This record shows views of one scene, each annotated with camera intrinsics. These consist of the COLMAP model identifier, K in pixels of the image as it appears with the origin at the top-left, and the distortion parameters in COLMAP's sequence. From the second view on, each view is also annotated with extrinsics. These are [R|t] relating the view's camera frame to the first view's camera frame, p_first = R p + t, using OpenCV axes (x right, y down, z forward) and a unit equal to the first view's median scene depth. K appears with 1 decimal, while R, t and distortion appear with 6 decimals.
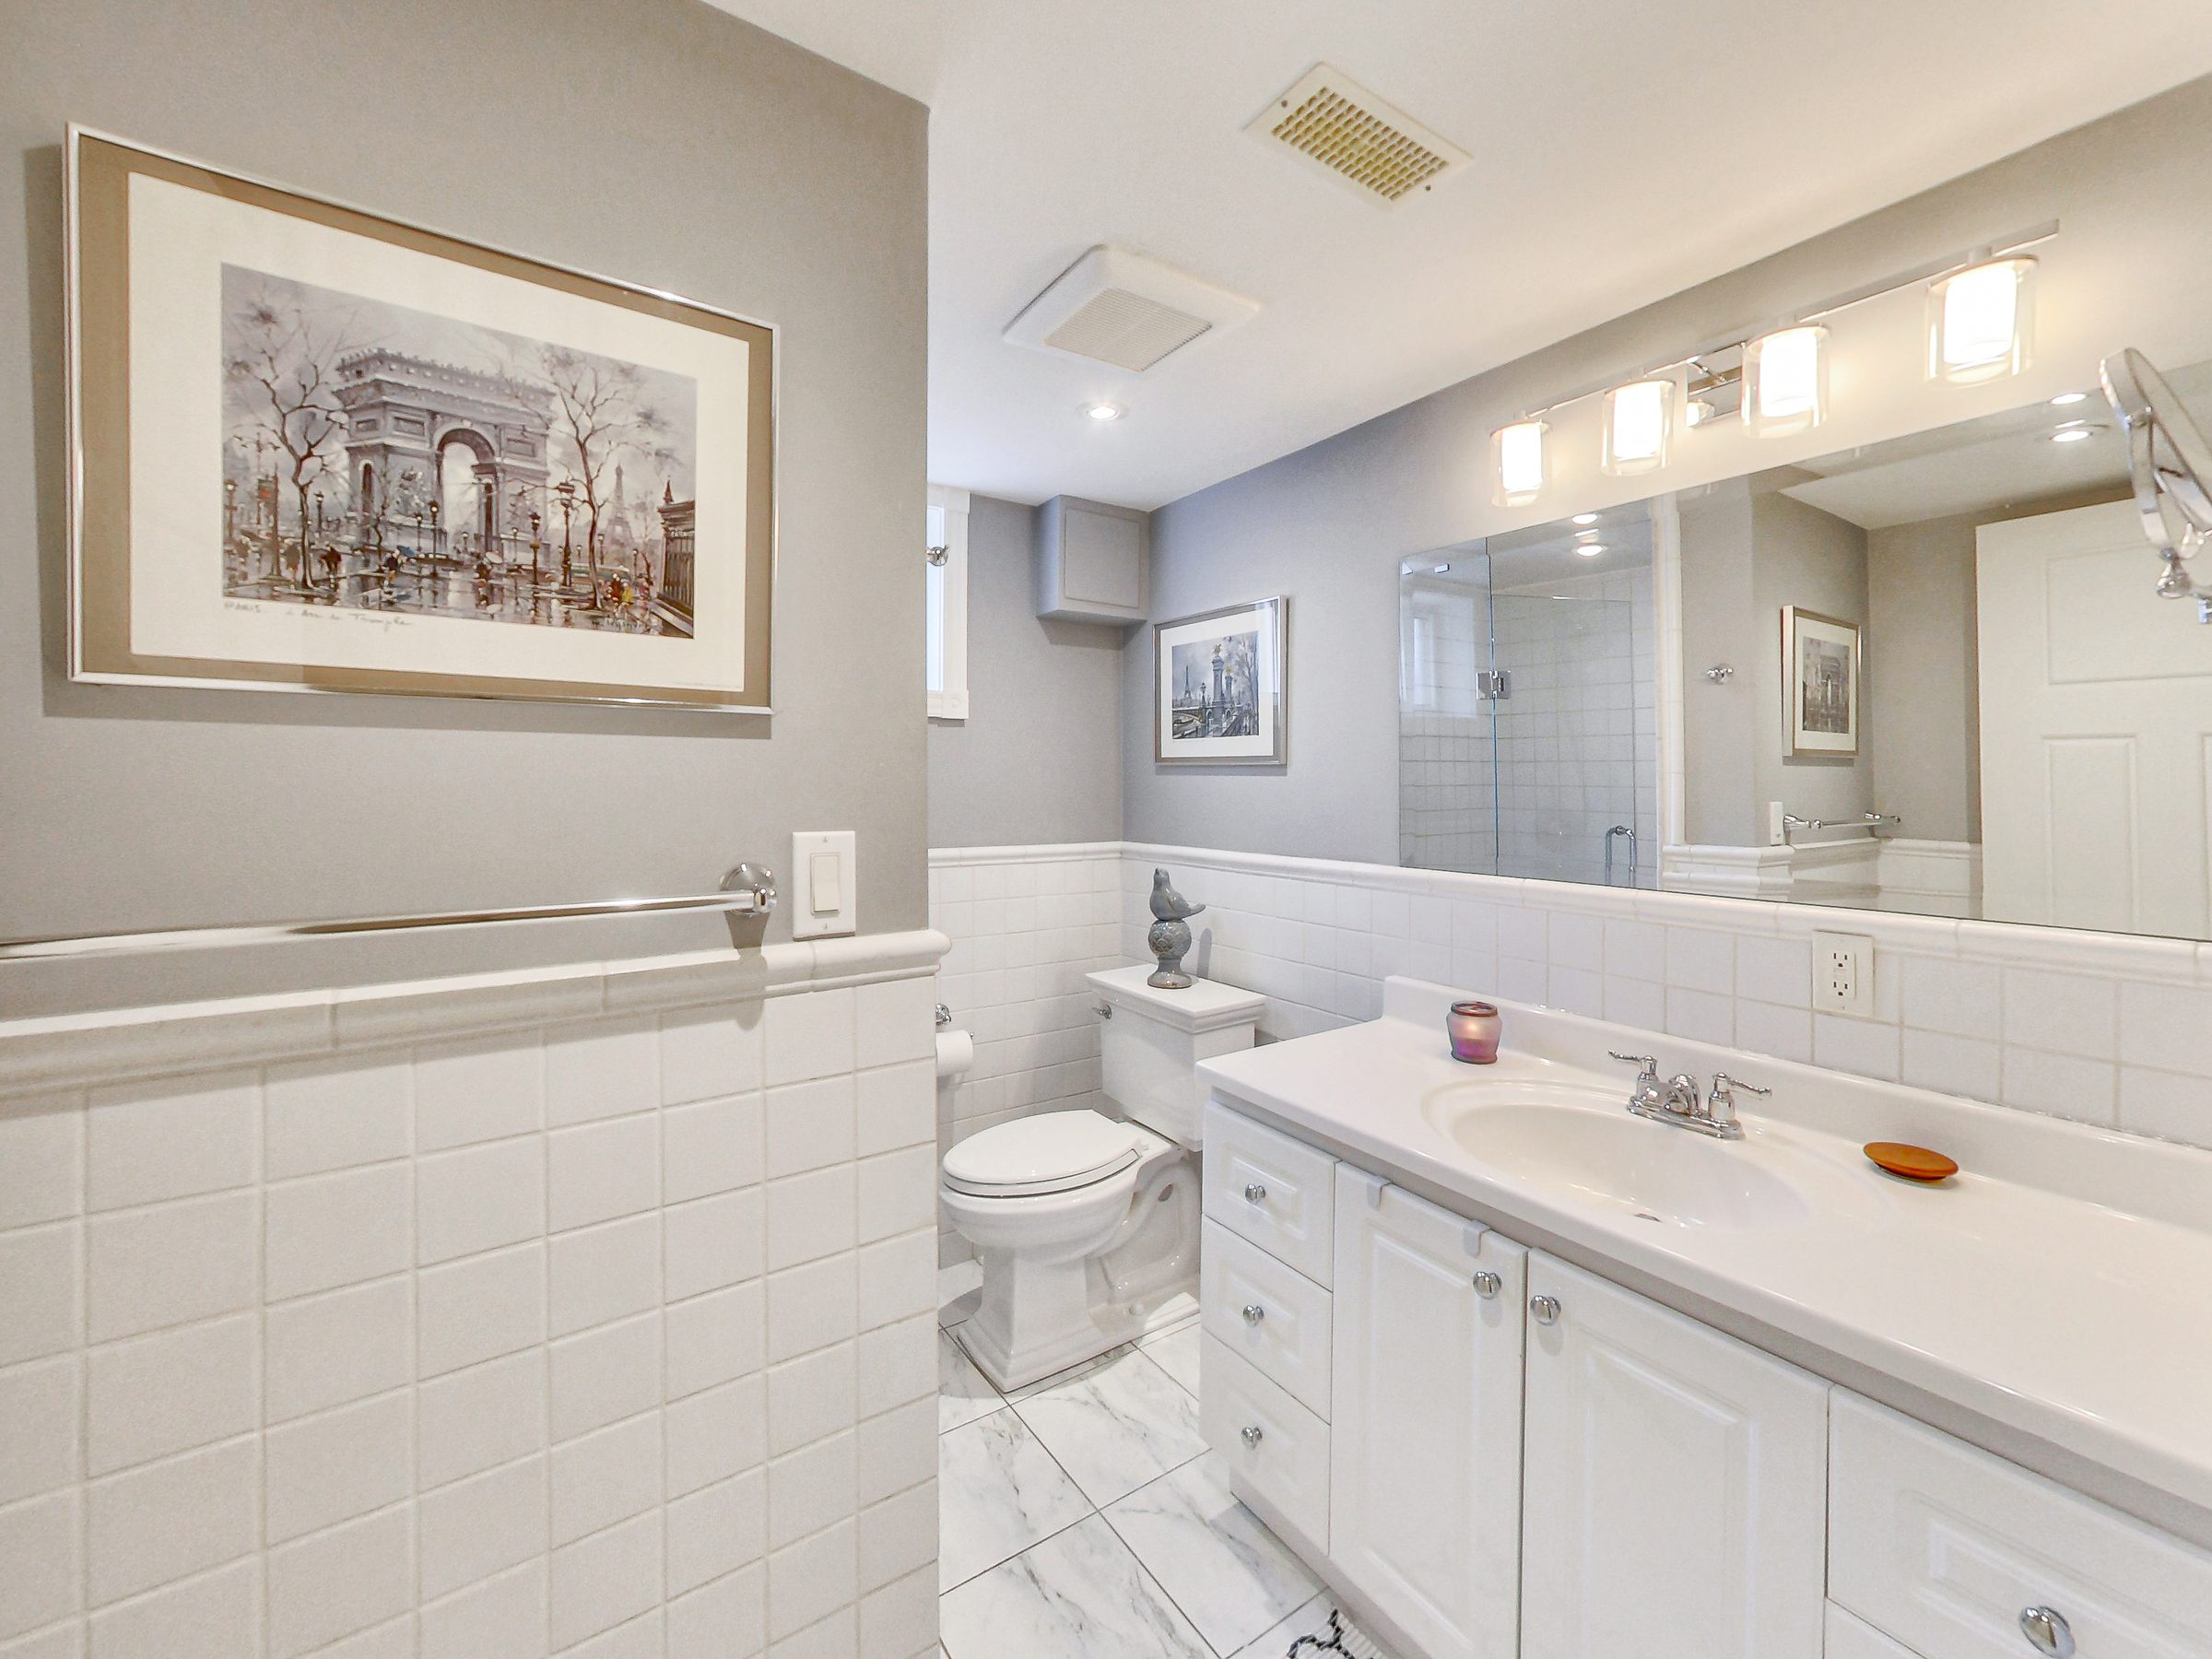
lens RADIAL K [[933.5, 0, 1106.3], [0, 933.5, 777.4], [0, 0, 1]] dist [0.001155, 0.000130]
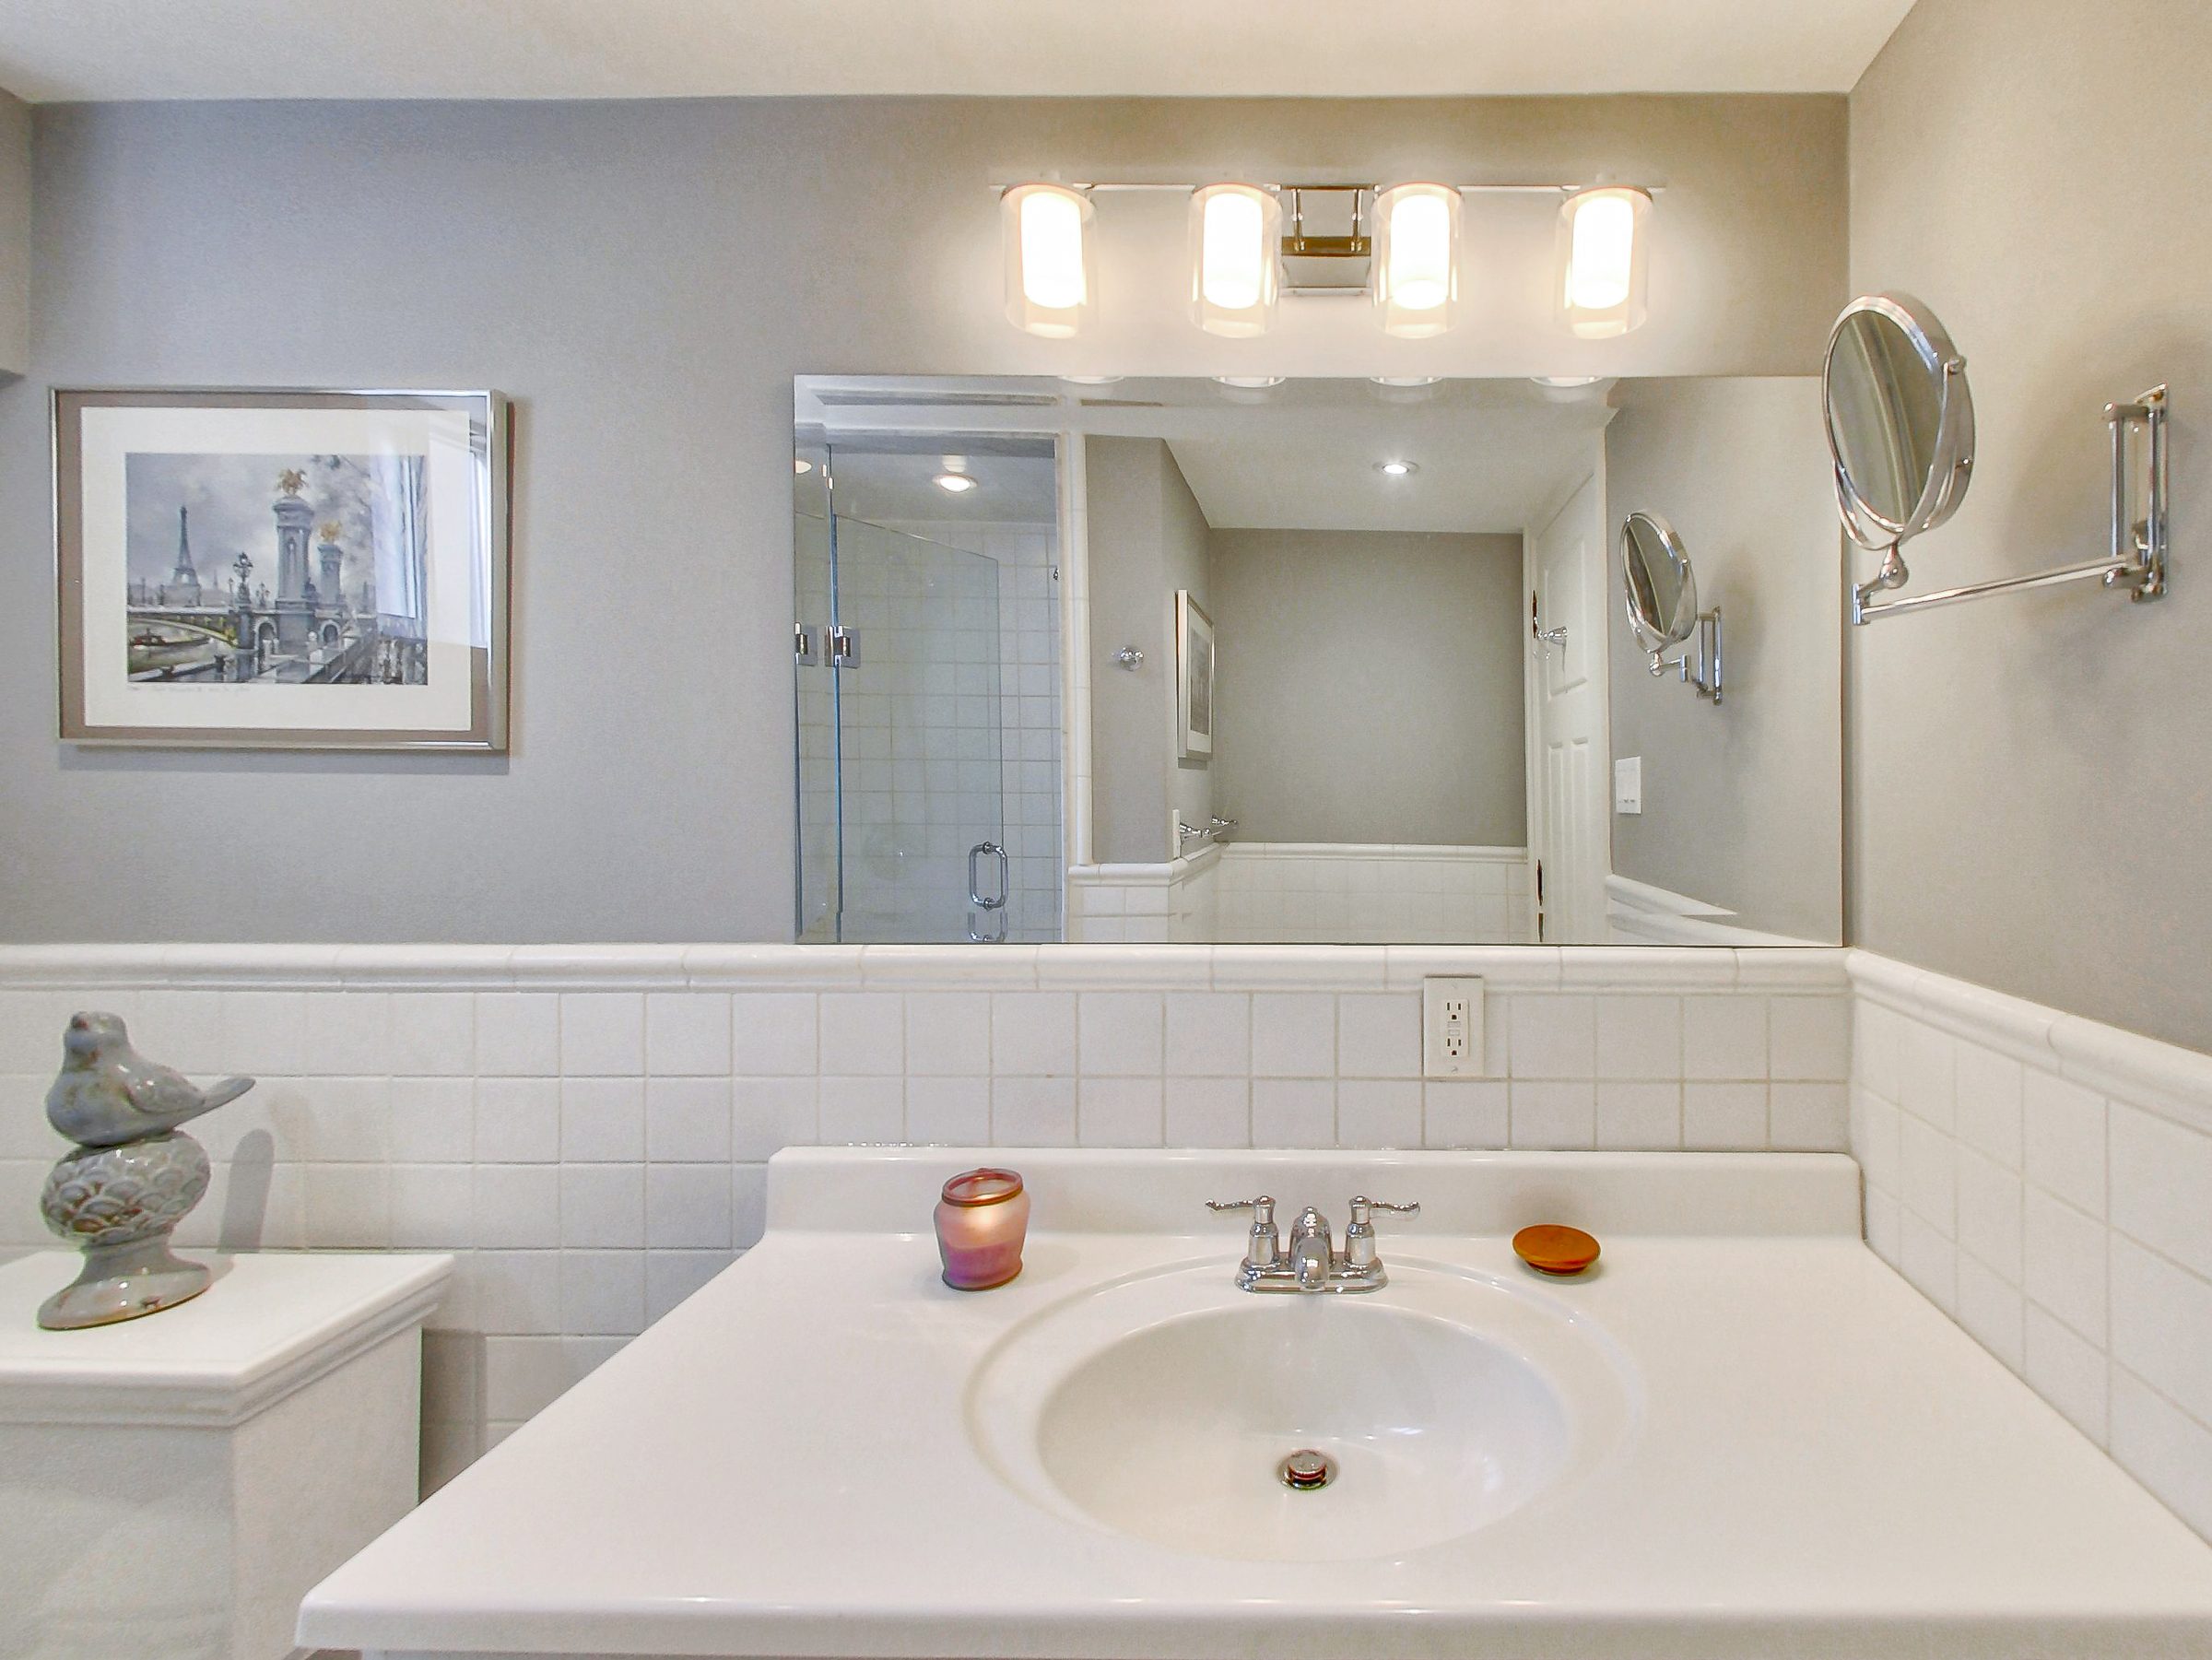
lens RADIAL K [[880.4, 0, 1107.3], [0, 880.4, 790.5], [0, 0, 1]] dist [0.002076, -0.000310]
pose [[0.570294, -0.001042, 0.821440, -0.001585], [-0.004948, 0.999977, 0.004704, 0.002905], [-0.821426, -0.006747, 0.570276, 0.474139]]
